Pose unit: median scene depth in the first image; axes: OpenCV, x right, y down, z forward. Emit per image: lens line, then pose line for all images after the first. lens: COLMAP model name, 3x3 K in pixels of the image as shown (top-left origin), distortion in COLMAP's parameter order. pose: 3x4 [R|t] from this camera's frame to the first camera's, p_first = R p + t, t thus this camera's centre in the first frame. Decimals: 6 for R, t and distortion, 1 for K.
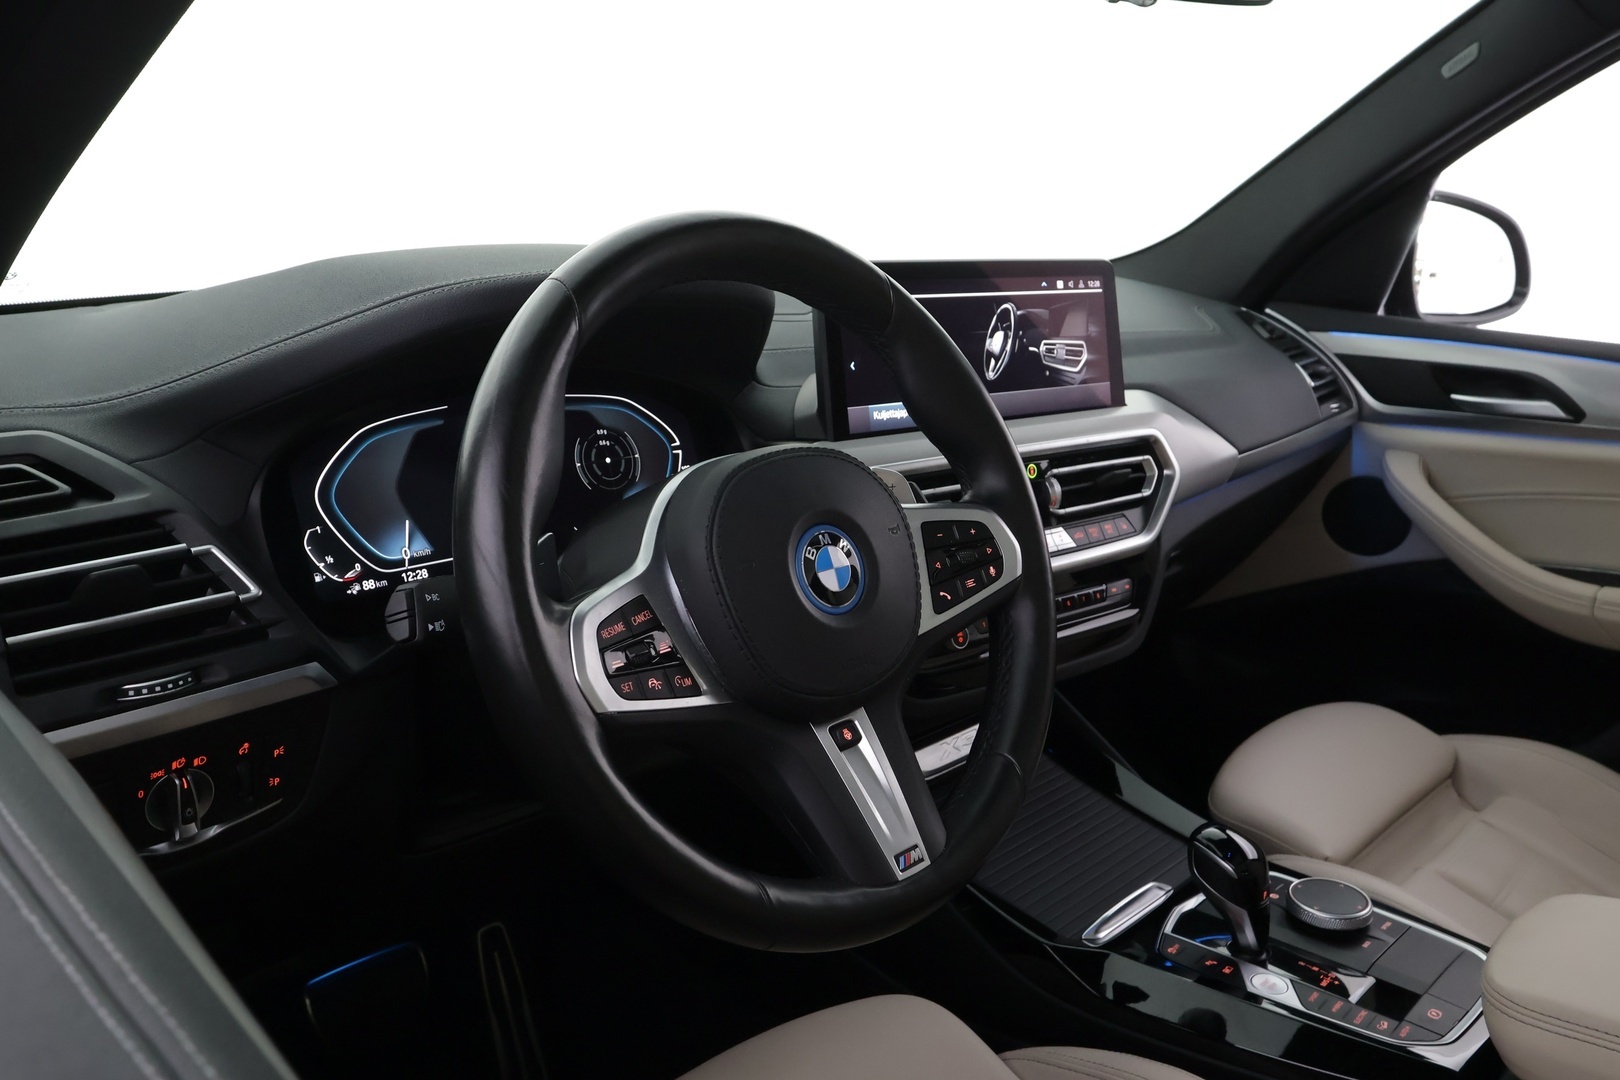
lens RADIAL K [[1409.0, 0, 813.3], [0, 1409.0, 530.7], [0, 0, 1]] dist [0.030093, -0.009090]
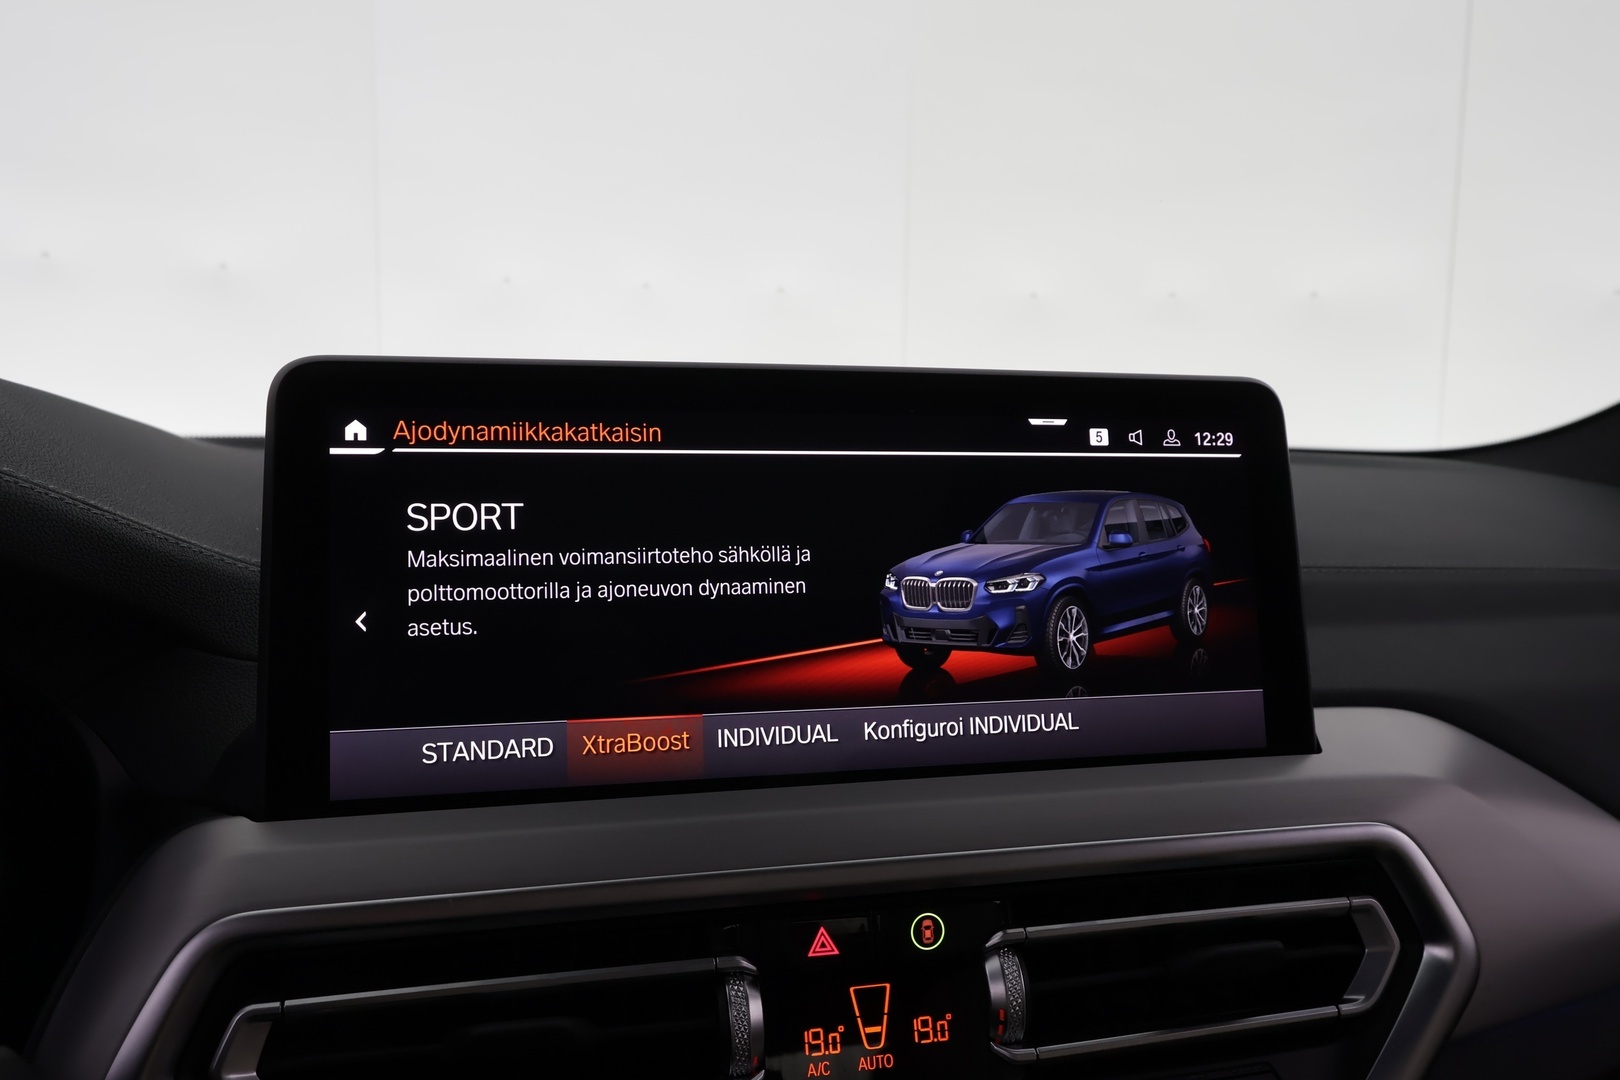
lens RADIAL K [[1409.0, 0, 811.6], [0, 1409.0, 544.3], [0, 0, 1]] dist [0.030093, -0.009090]
pose [[0.916823, 0.005518, -0.399257, 0.253517], [-0.076601, 0.983763, -0.162304, -0.073102], [0.391878, 0.179388, 0.902359, 0.604867]]
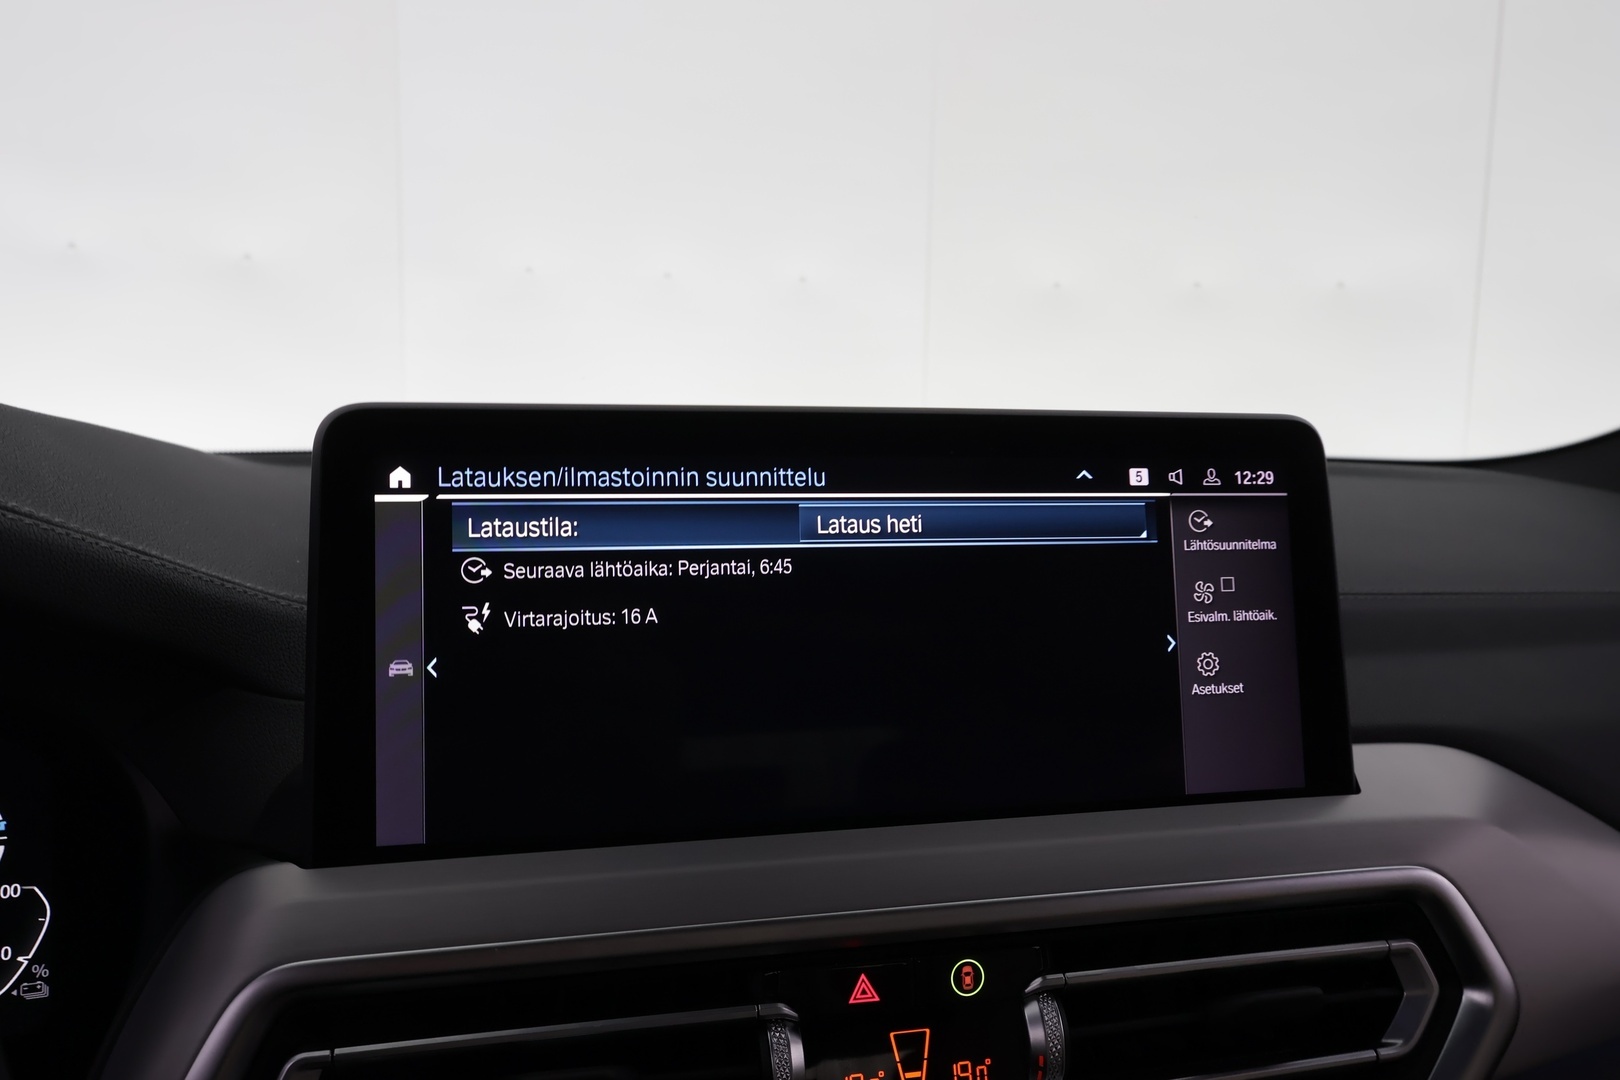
lens RADIAL K [[1409.0, 0, 810.9], [0, 1409.0, 552.7], [0, 0, 1]] dist [0.030093, -0.009090]
pose [[0.911100, 0.015017, -0.411912, 0.248726], [-0.081482, 0.986177, -0.144276, -0.087401], [0.404052, 0.165013, 0.899729, 0.599606]]
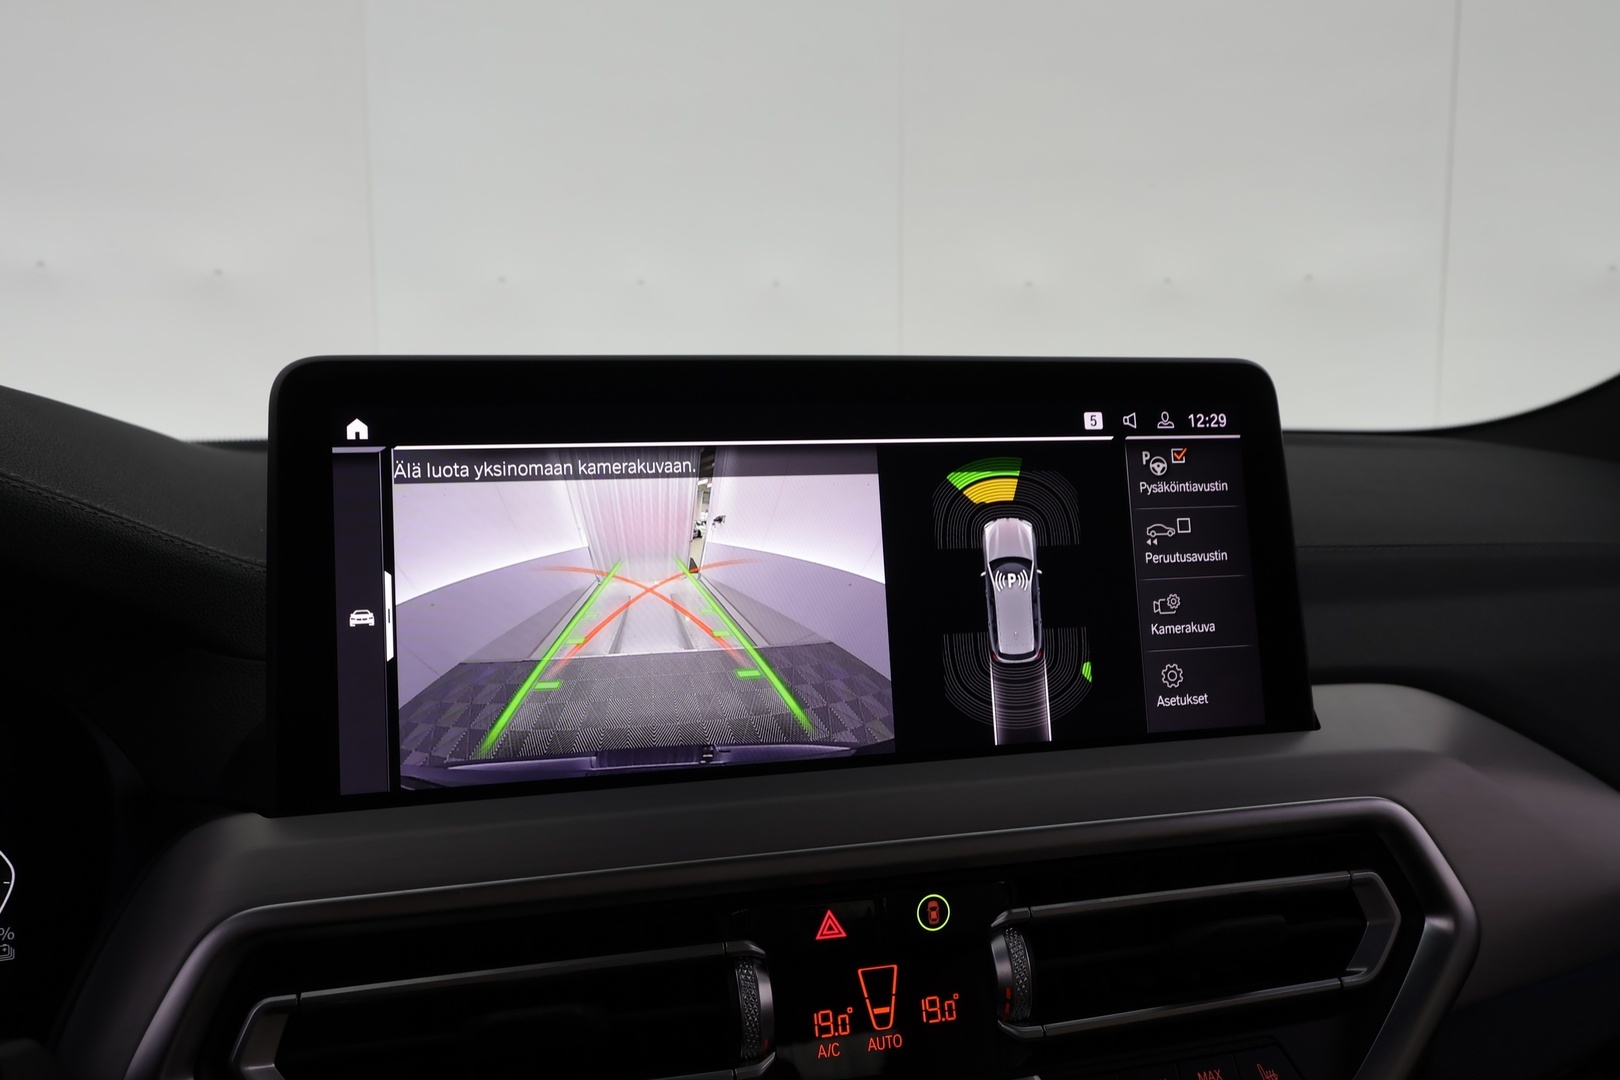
lens RADIAL K [[1409.0, 0, 811.1], [0, 1409.0, 544.1], [0, 0, 1]] dist [0.030093, -0.009090]
pose [[0.916455, -0.012100, -0.399955, 0.255261], [-0.055885, 0.985875, -0.157882, -0.071314], [0.396216, 0.167043, 0.902834, 0.601899]]
